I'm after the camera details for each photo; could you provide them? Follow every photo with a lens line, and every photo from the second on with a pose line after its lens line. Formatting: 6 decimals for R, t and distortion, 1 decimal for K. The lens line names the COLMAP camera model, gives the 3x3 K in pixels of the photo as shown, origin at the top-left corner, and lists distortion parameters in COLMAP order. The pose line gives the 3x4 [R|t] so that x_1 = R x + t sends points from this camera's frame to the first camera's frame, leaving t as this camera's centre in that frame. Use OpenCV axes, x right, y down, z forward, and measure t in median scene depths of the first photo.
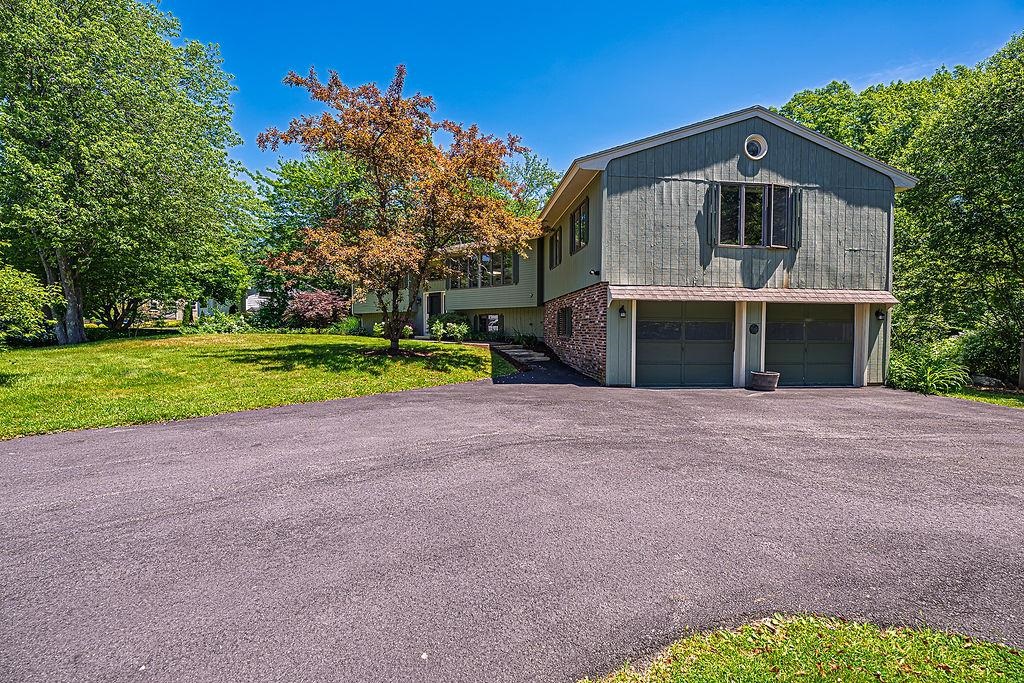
lens RADIAL K [[396.0, 0, 512.0], [0, 396.0, 341.5], [0, 0, 1]] dist [-0.000107, -0.000037]
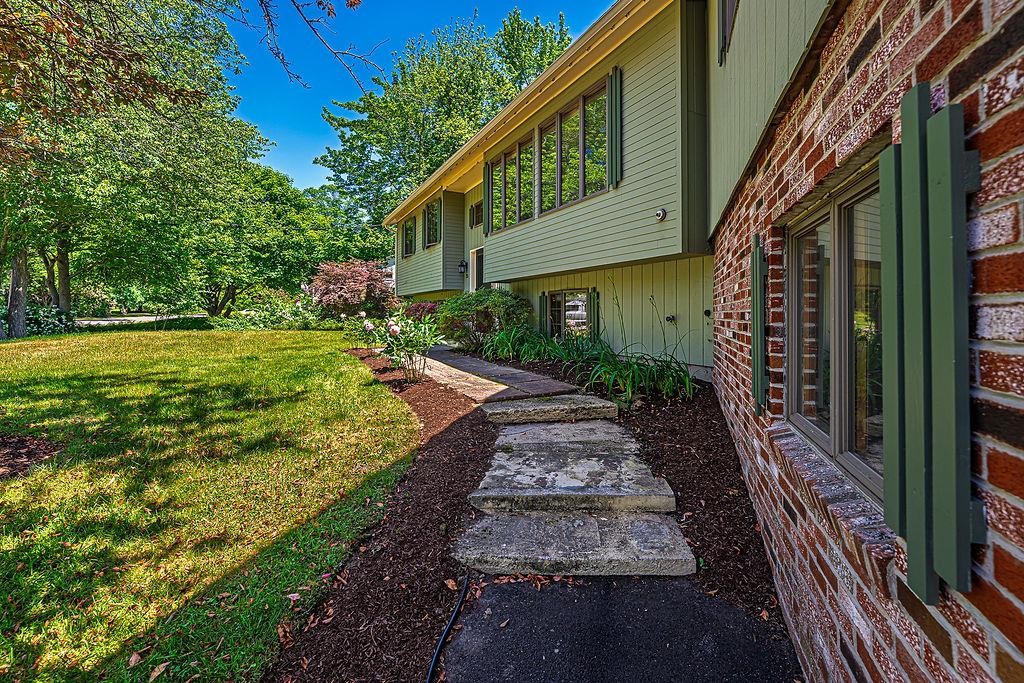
lens RADIAL K [[461.6, 0, 516.3], [0, 461.6, 306.1], [0, 0, 1]] dist [-0.000284, -0.000021]
pose [[0.909402, -0.011654, -0.415756, 0.077974], [-0.007579, 0.998977, -0.044579, -0.033914], [0.415850, 0.043691, 0.908383, 0.585866]]
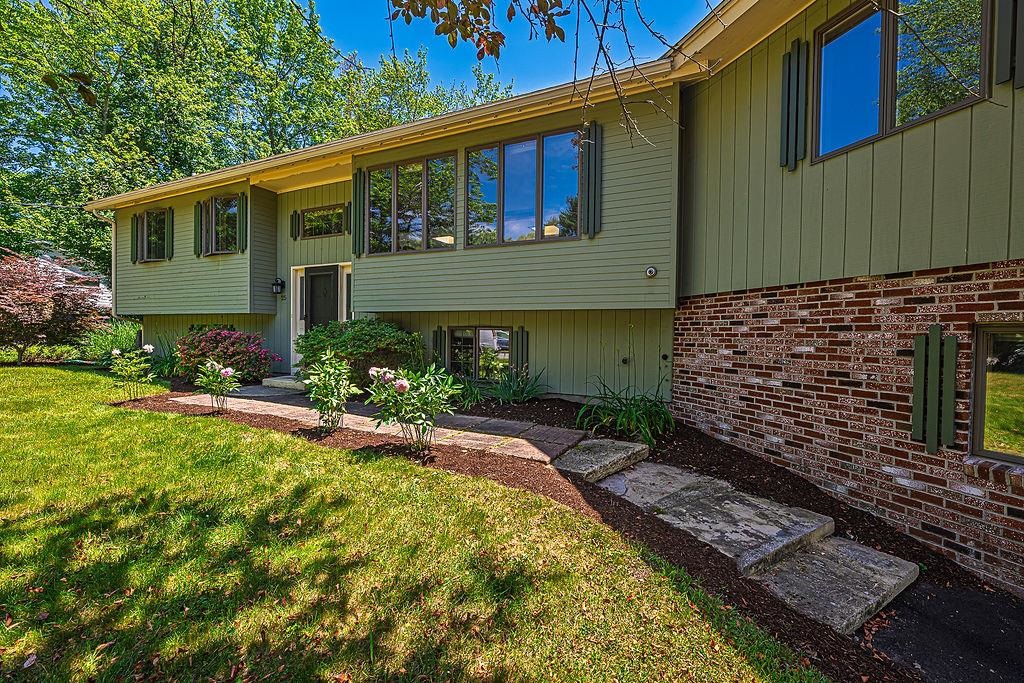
lens RADIAL K [[450.4, 0, 512.0], [0, 450.4, 341.5], [0, 0, 1]] dist [-0.001187, -0.000113]
pose [[0.978672, 0.005029, 0.205369, -0.113732], [-0.003155, 0.999950, -0.009453, -0.051429], [-0.205407, 0.008604, 0.978639, 0.591441]]
